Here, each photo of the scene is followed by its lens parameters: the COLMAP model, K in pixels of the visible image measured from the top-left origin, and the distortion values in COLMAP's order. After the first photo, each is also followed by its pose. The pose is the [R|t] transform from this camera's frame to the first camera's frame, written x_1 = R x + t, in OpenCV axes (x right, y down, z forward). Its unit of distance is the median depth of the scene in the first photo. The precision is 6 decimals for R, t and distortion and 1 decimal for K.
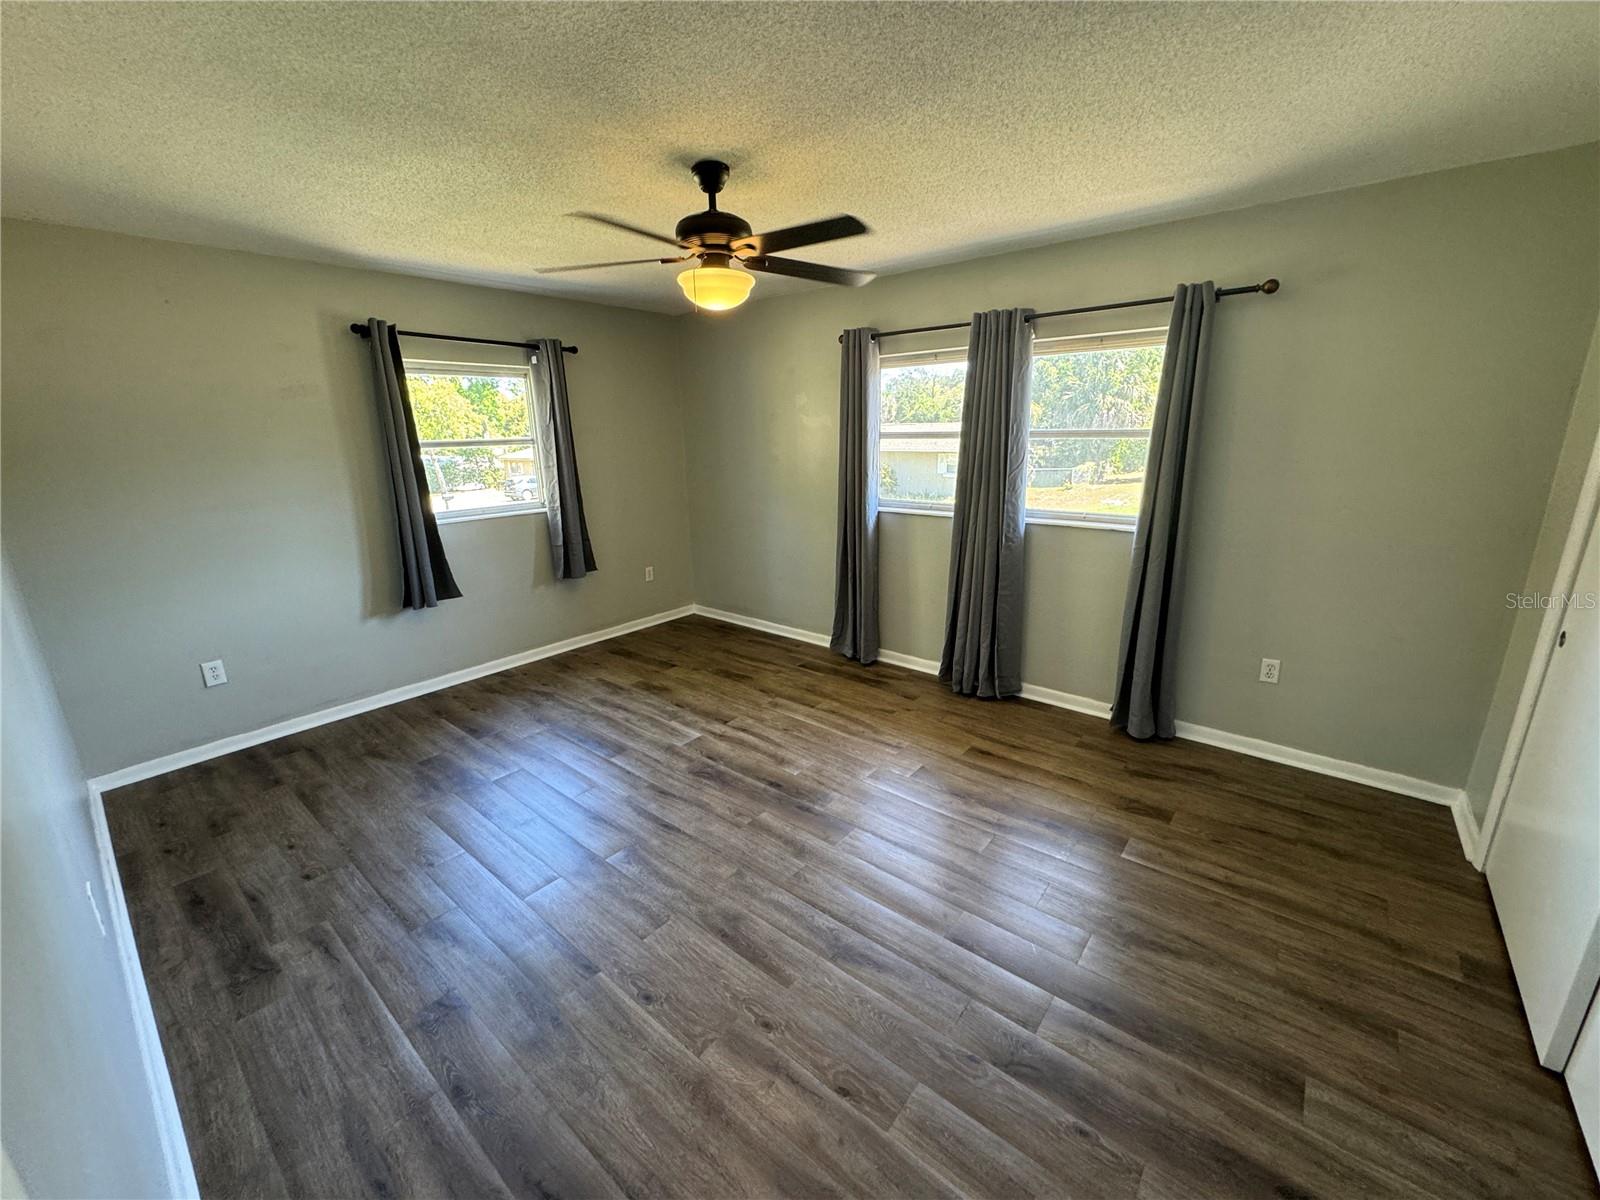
lens RADIAL K [[636.2, 0, 801.1], [0, 636.2, 595.9], [0, 0, 1]] dist [-0.001251, 0.000052]
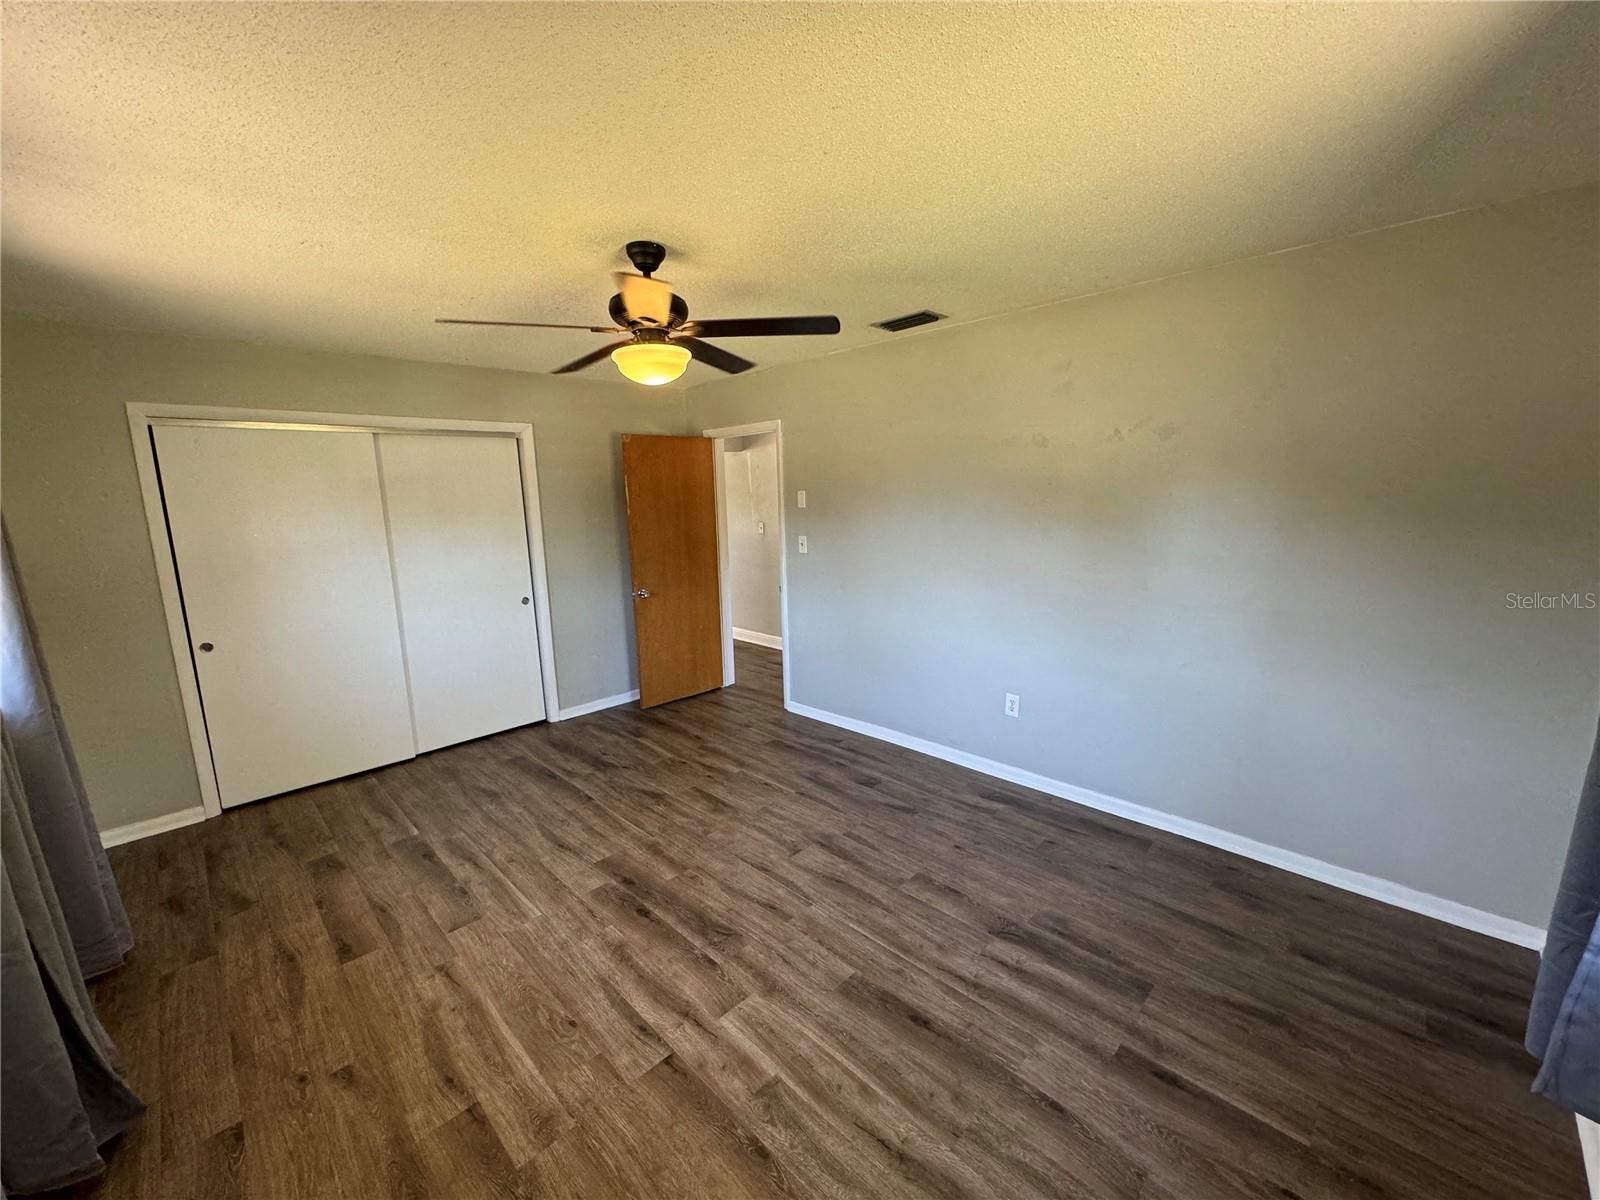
lens RADIAL K [[636.2, 0, 801.1], [0, 636.2, 595.9], [0, 0, 1]] dist [-0.001251, 0.000052]
pose [[-0.994662, 0.031290, 0.098333, -0.338048], [0.068917, 0.910680, 0.407323, -0.409972], [-0.076805, 0.411925, -0.907975, 1.531445]]
